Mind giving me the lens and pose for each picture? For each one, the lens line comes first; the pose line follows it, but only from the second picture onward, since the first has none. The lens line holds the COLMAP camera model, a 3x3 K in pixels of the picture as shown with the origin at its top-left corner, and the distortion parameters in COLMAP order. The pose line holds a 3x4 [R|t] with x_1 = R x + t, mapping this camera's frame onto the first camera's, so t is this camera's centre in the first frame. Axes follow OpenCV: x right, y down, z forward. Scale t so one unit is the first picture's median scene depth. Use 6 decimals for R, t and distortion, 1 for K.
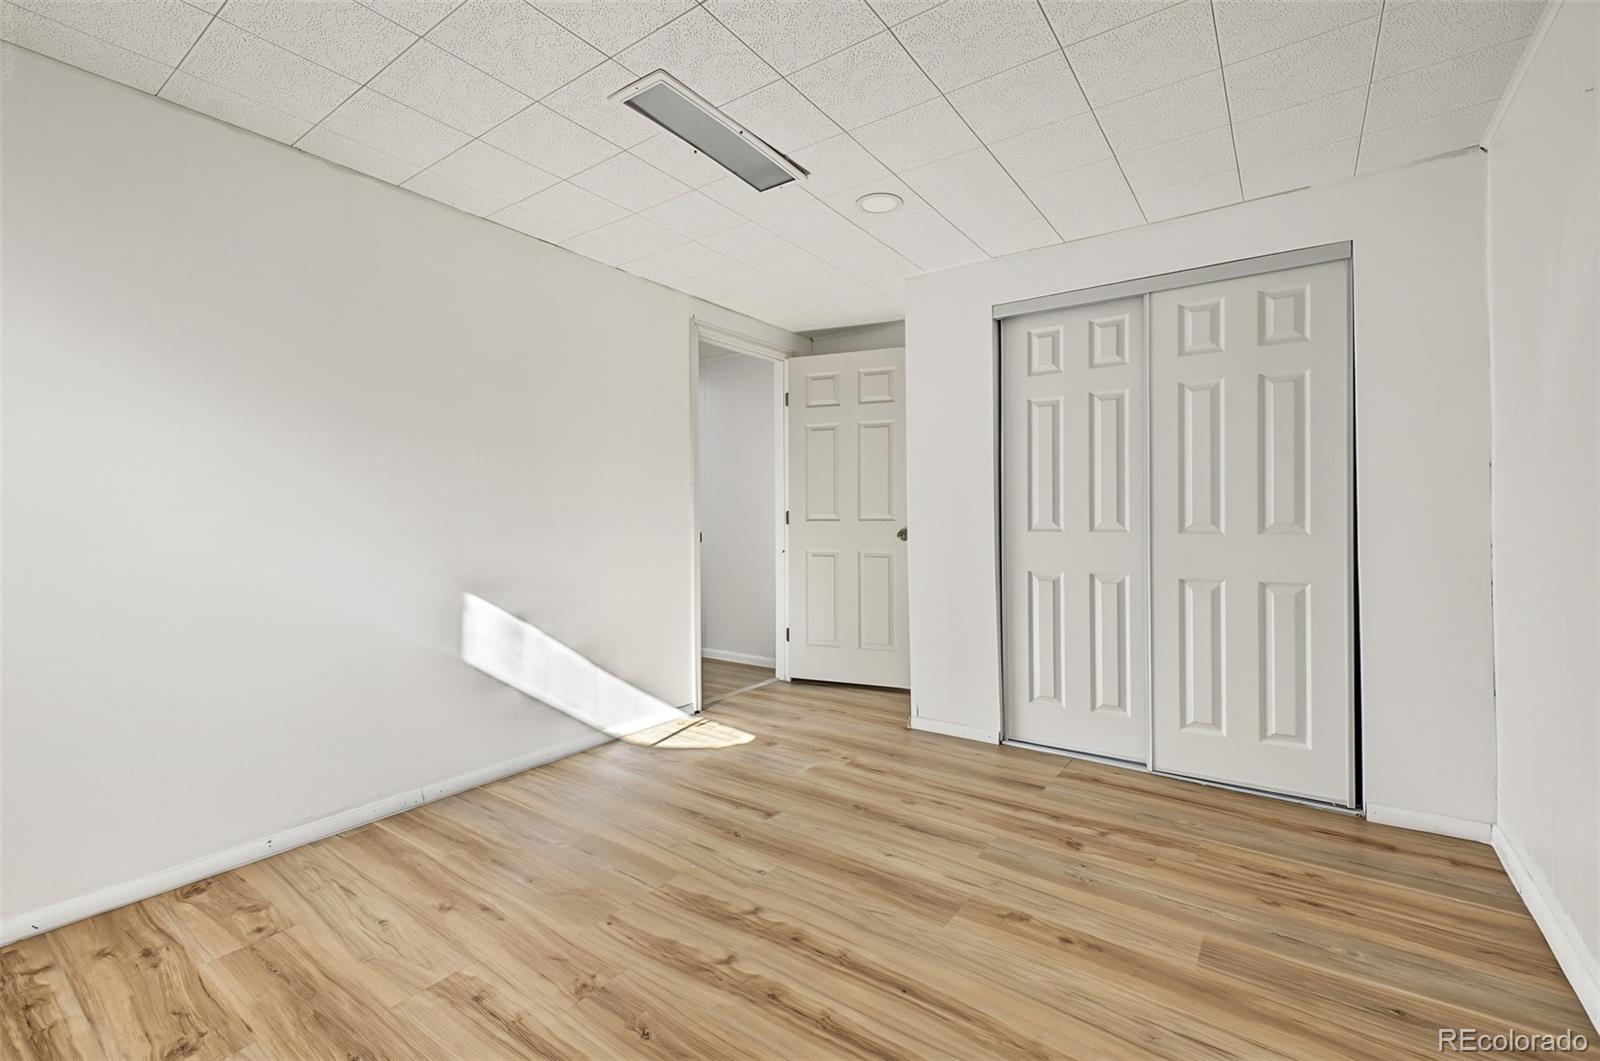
lens RADIAL K [[647.7, 0, 795.5], [0, 647.7, 523.8], [0, 0, 1]] dist [0.021379, -0.000282]
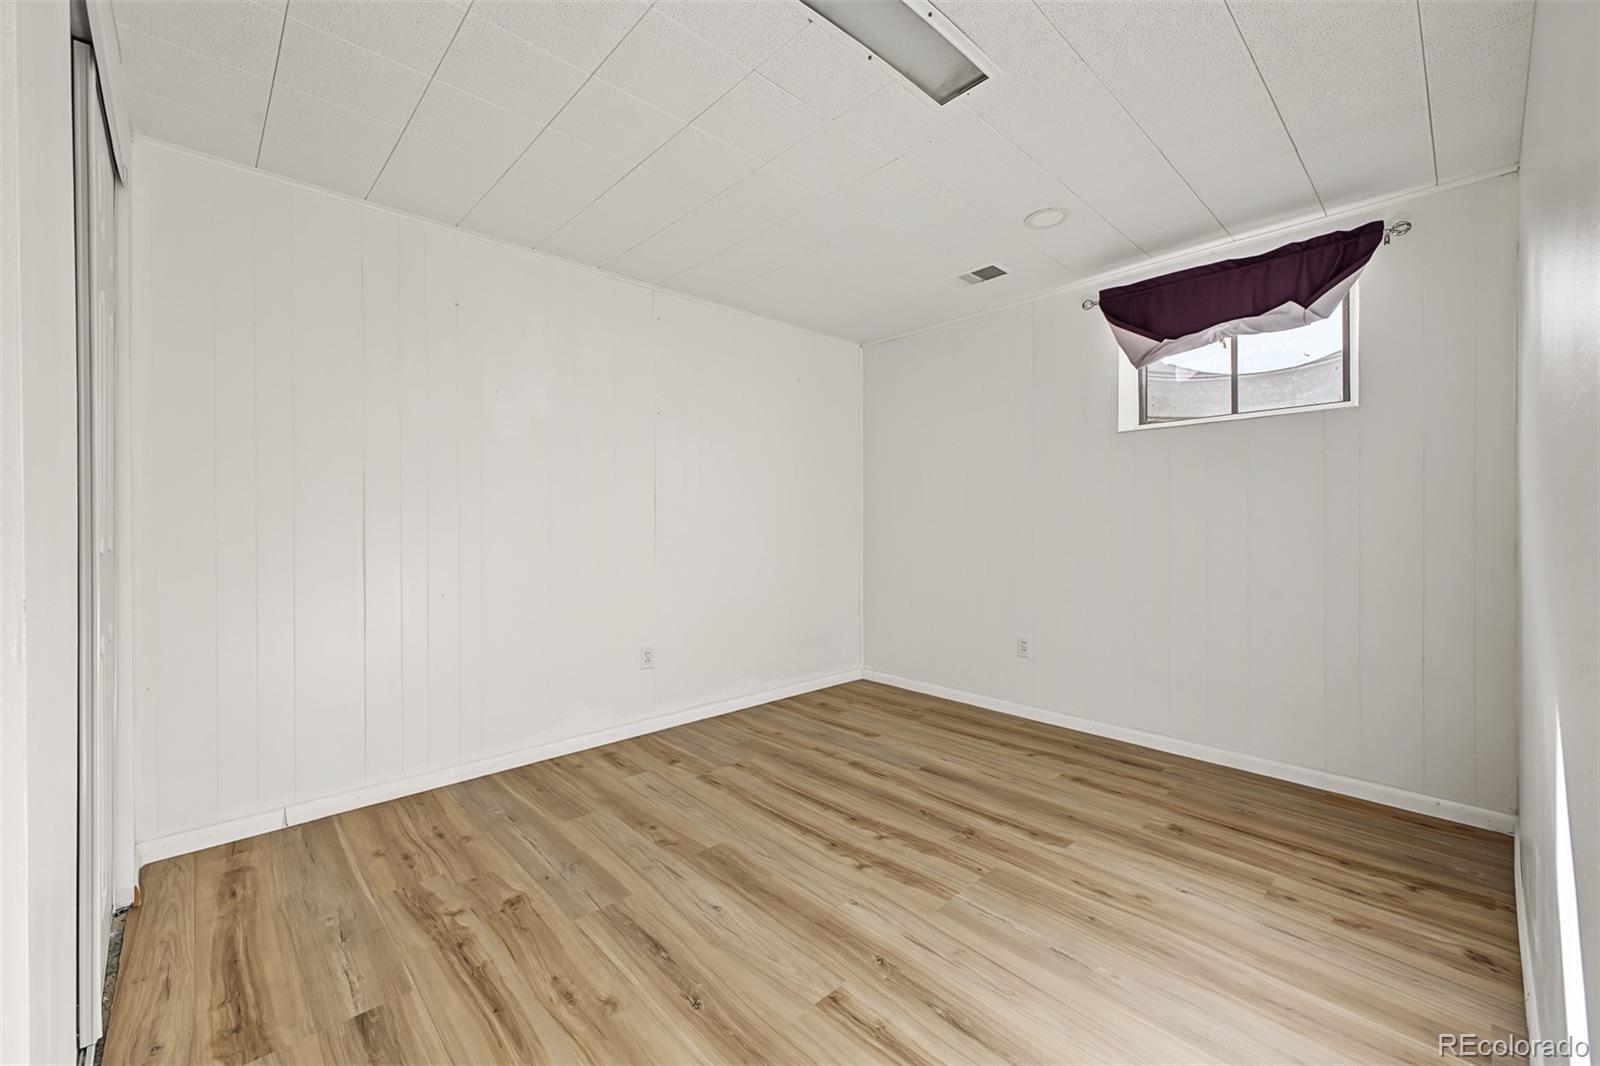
lens RADIAL K [[647.7, 0, 795.5], [0, 647.7, 526.3], [0, 0, 1]] dist [0.021379, -0.000282]
pose [[-0.981729, 0.004476, 0.190229, -0.168649], [0.007224, 0.999879, 0.013753, -0.057203], [-0.190145, 0.014876, -0.981643, 2.135528]]
